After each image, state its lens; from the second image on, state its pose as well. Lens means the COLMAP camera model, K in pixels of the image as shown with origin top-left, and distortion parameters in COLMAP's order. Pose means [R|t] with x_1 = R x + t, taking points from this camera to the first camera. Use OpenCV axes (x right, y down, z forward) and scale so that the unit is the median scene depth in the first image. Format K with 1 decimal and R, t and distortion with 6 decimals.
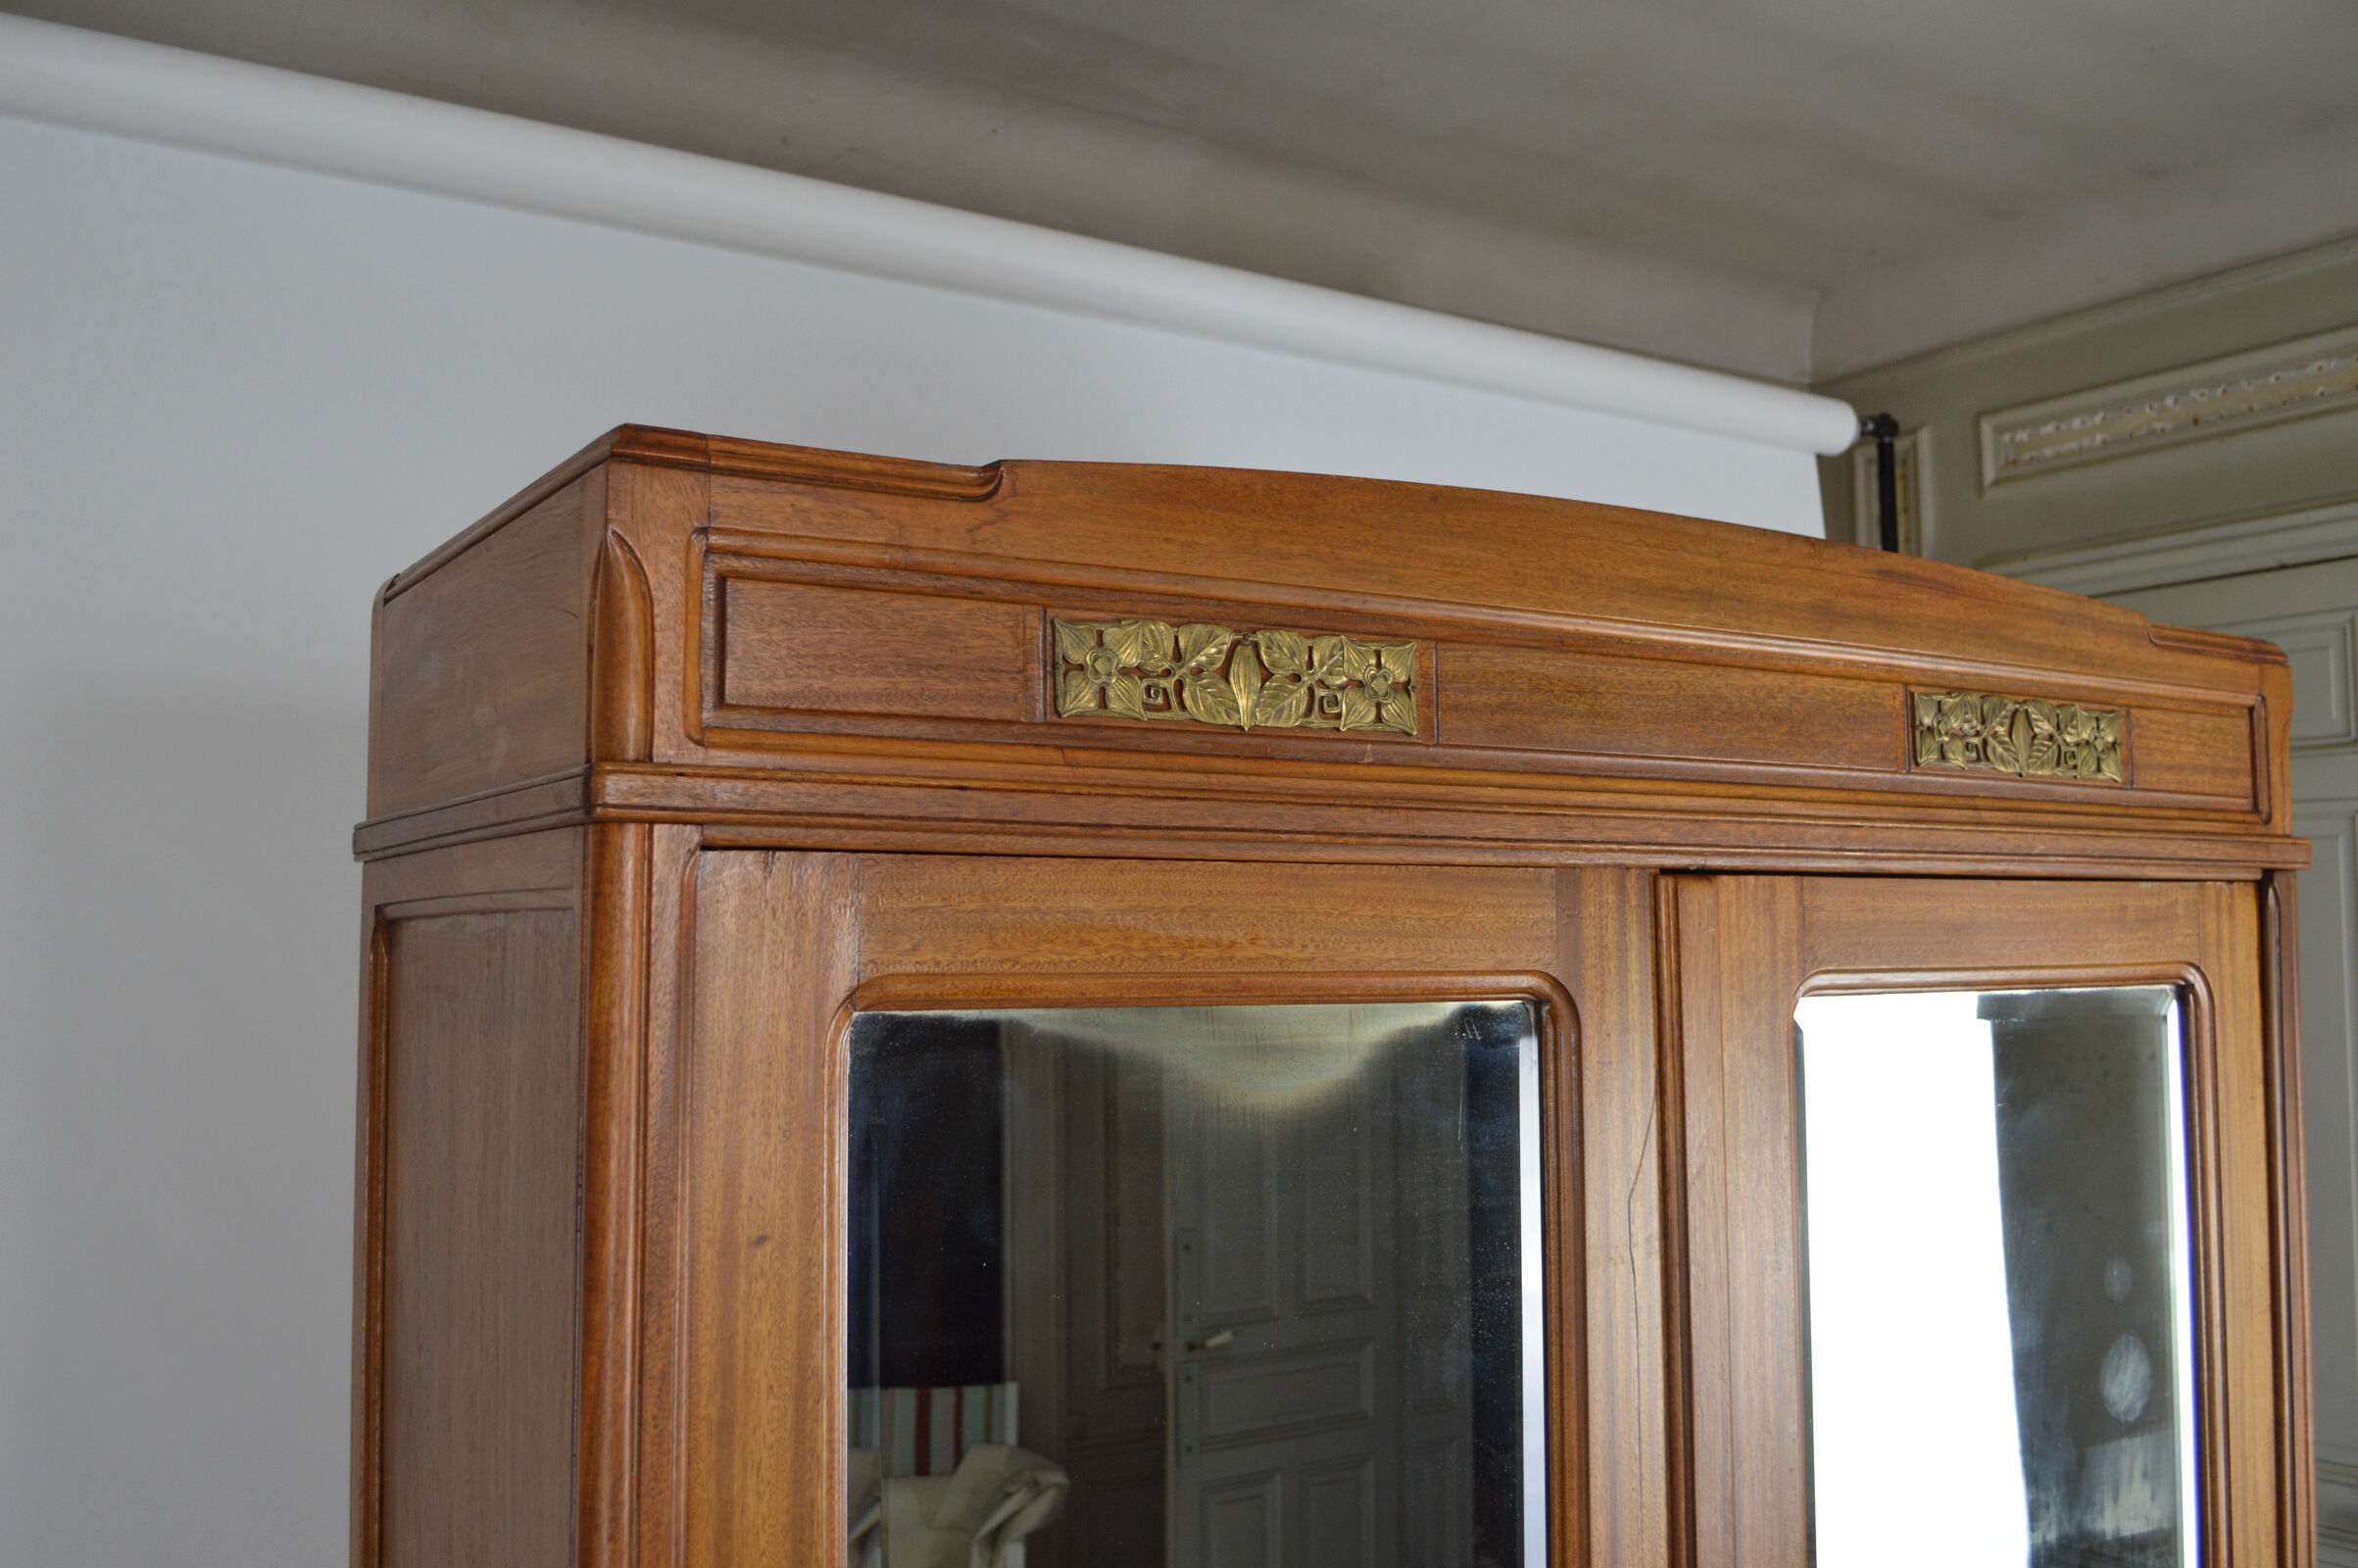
lens RADIAL K [[2164.6, 0, 1179.3], [0, 2164.6, 767.5], [0, 0, 1]] dist [-0.069390, 0.000000]
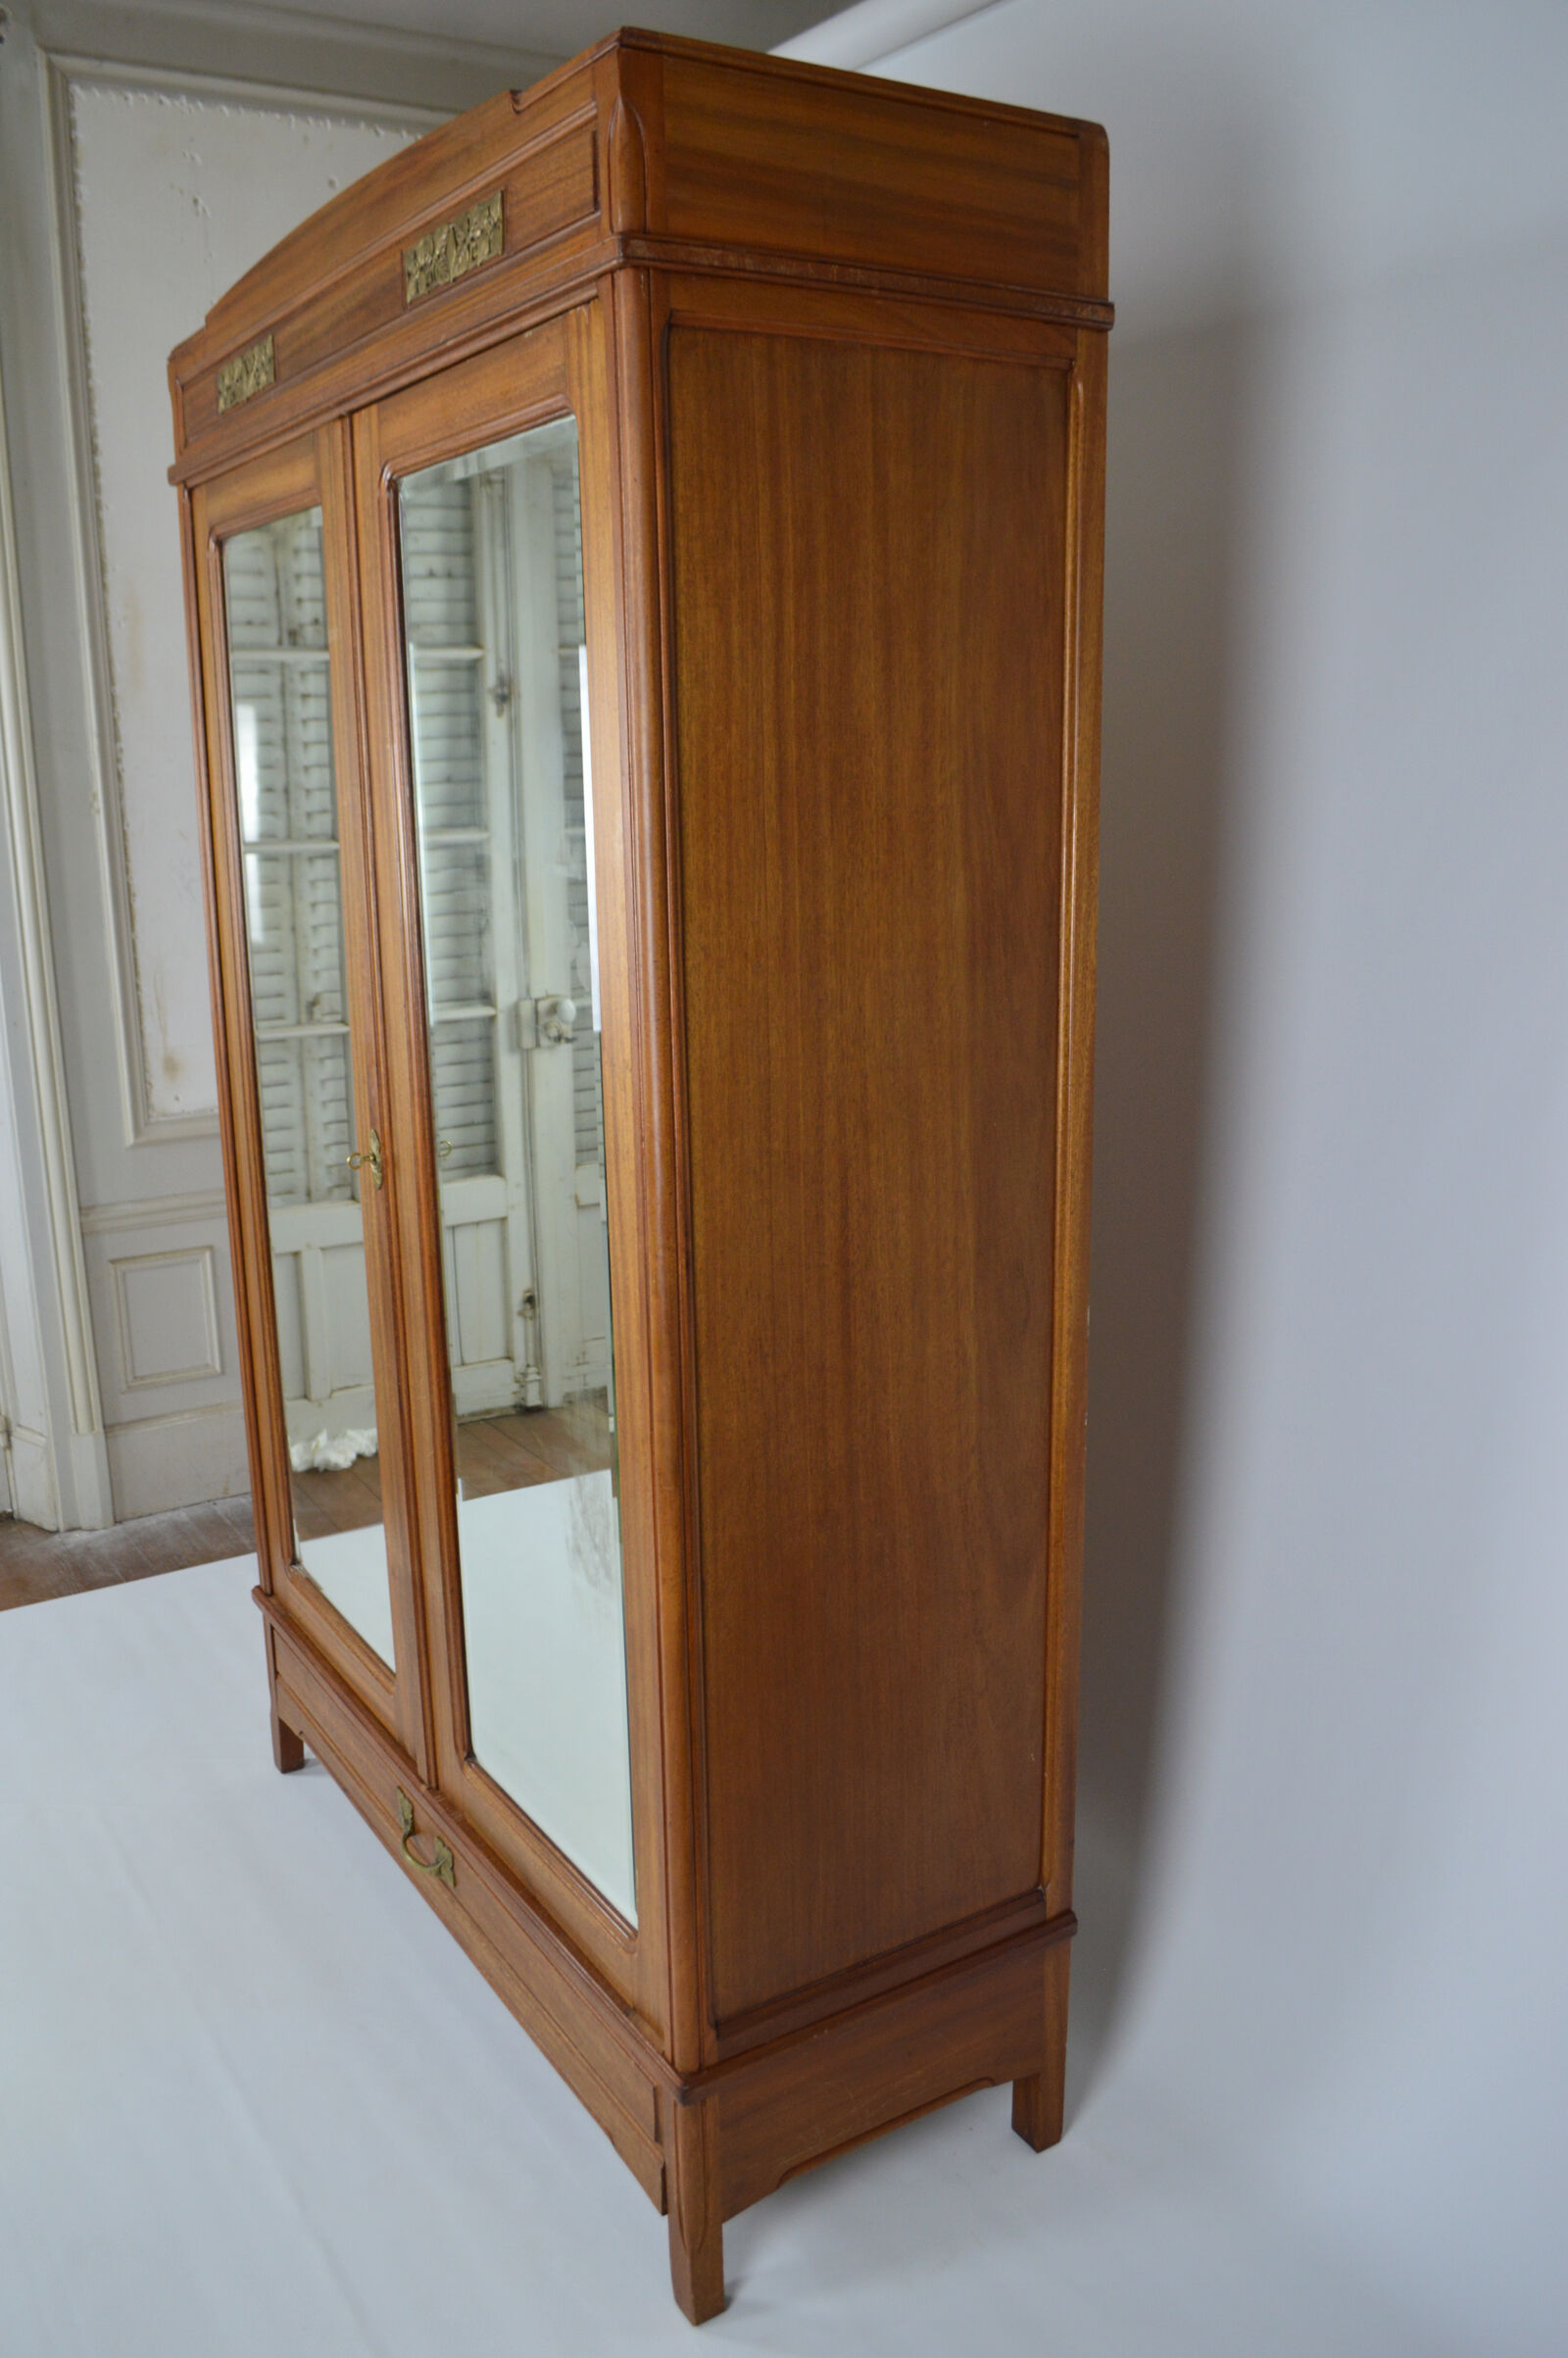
lens RADIAL K [[1897.2, 0, 784.5], [0, 1897.2, 1225.0], [0, 0, 1]] dist [-0.073267, -0.011128]
pose [[0.003484, 0.245069, -0.969499, 1.861826], [0.100286, 0.964532, 0.244174, 0.348489], [0.994953, -0.098078, -0.021217, 1.306862]]
